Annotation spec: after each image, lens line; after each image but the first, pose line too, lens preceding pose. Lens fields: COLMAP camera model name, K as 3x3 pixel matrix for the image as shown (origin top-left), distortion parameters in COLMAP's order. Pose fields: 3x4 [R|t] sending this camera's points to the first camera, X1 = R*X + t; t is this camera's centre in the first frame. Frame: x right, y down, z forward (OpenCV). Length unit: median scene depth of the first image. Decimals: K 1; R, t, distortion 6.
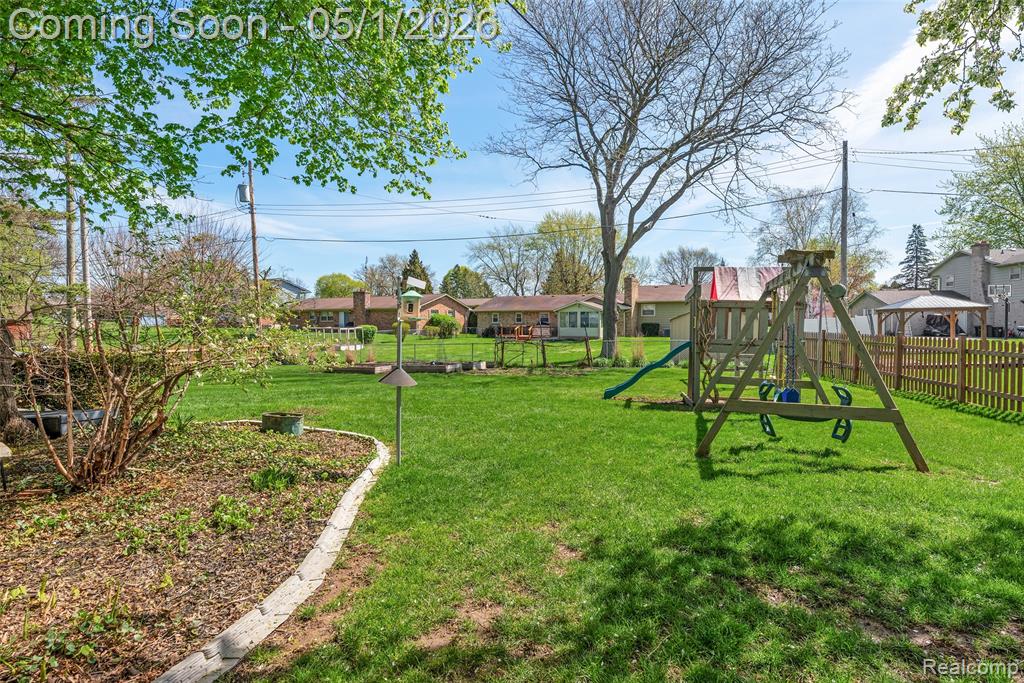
lens RADIAL K [[544.4, 0, 512.0], [0, 544.4, 341.5], [0, 0, 1]] dist [-0.002954, -0.000475]
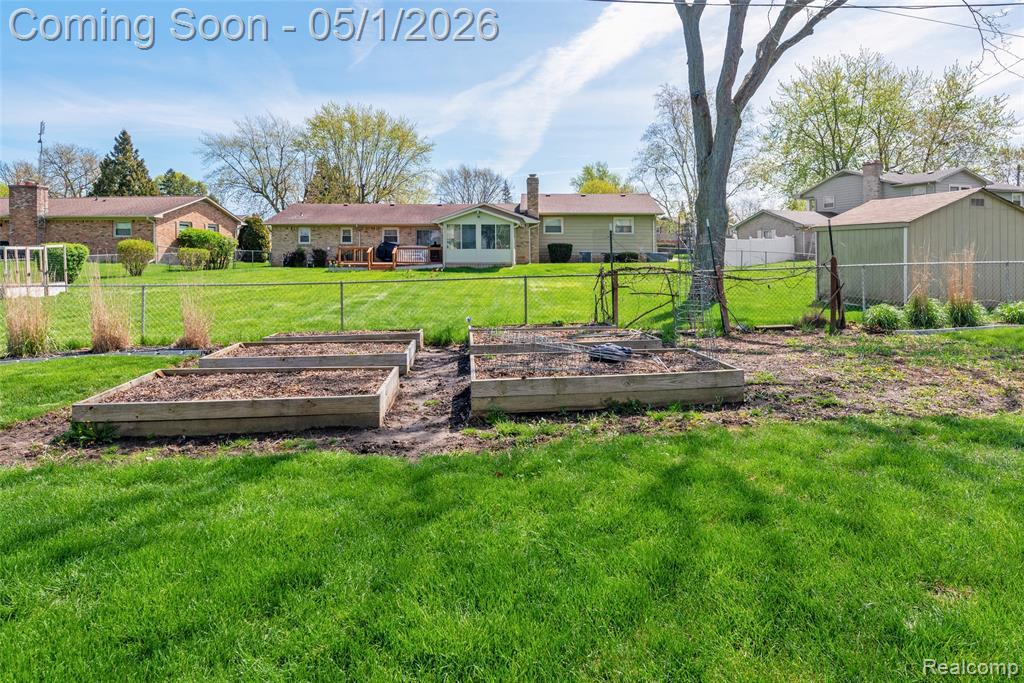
lens RADIAL K [[575.4, 0, 515.1], [0, 575.4, 252.8], [0, 0, 1]] dist [-0.000789, -0.000653]
pose [[0.889731, 0.000191, 0.456484, -0.118024], [0.014724, 0.999468, -0.029117, -0.000516], [-0.456247, 0.032627, 0.889255, 0.300414]]
